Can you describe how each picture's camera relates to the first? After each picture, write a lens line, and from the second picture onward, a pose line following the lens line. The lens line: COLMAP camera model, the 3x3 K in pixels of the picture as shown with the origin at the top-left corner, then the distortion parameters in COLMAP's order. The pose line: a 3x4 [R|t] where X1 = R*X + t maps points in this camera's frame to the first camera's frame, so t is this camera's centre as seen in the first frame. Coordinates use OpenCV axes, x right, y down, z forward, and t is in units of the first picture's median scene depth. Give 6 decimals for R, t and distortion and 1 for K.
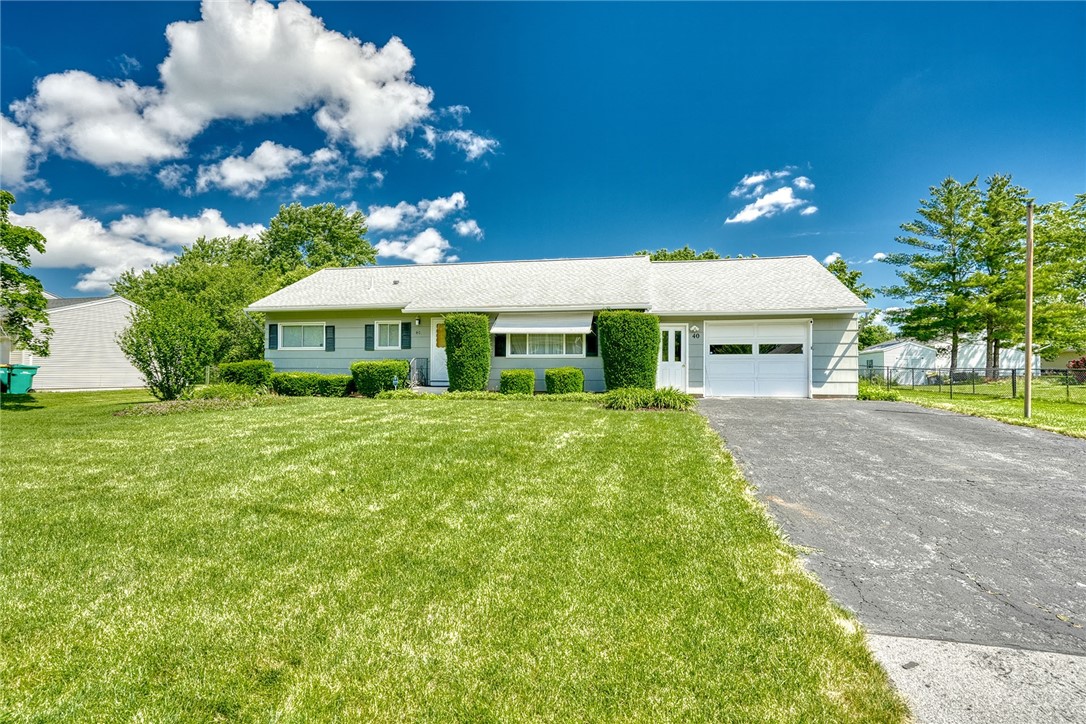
lens RADIAL K [[523.2, 0, 543.0], [0, 523.2, 362.0], [0, 0, 1]] dist [0.032657, 0.000516]
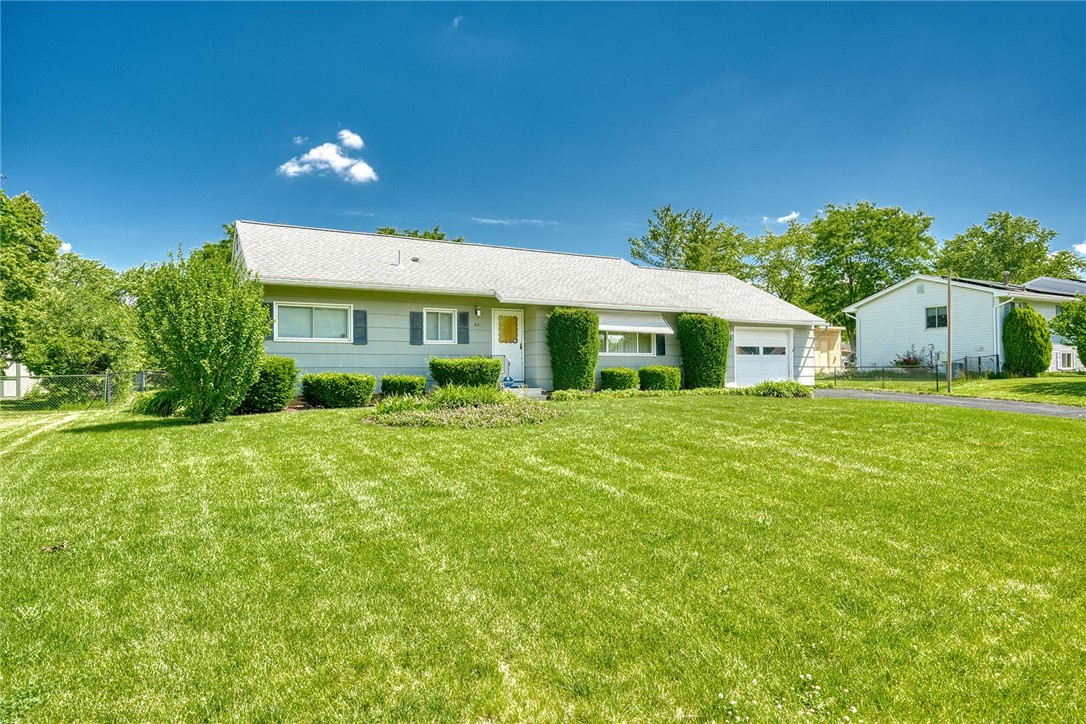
lens RADIAL K [[687.4, 0, 567.8], [0, 687.4, 362.1], [0, 0, 1]] dist [0.002609, 0.000010]
pose [[0.745560, 0.002676, 0.666434, -0.948223], [-0.002773, 0.999996, -0.000913, 0.004928], [-0.666433, -0.001167, 0.745564, 0.083934]]
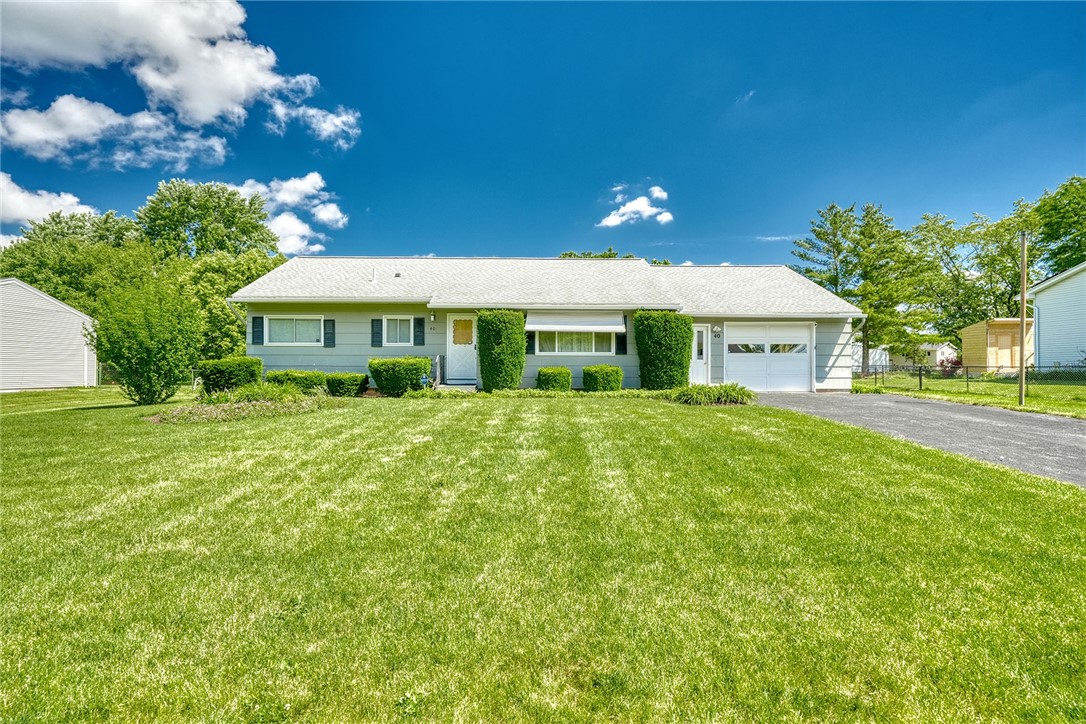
lens RADIAL K [[523.2, 0, 543.0], [0, 523.2, 362.0], [0, 0, 1]] dist [0.032657, 0.000516]
pose [[0.974256, 0.001082, 0.225443, -0.281898], [-0.002097, 0.999989, 0.004265, 0.000231], [-0.225435, -0.004628, 0.974247, 0.026314]]
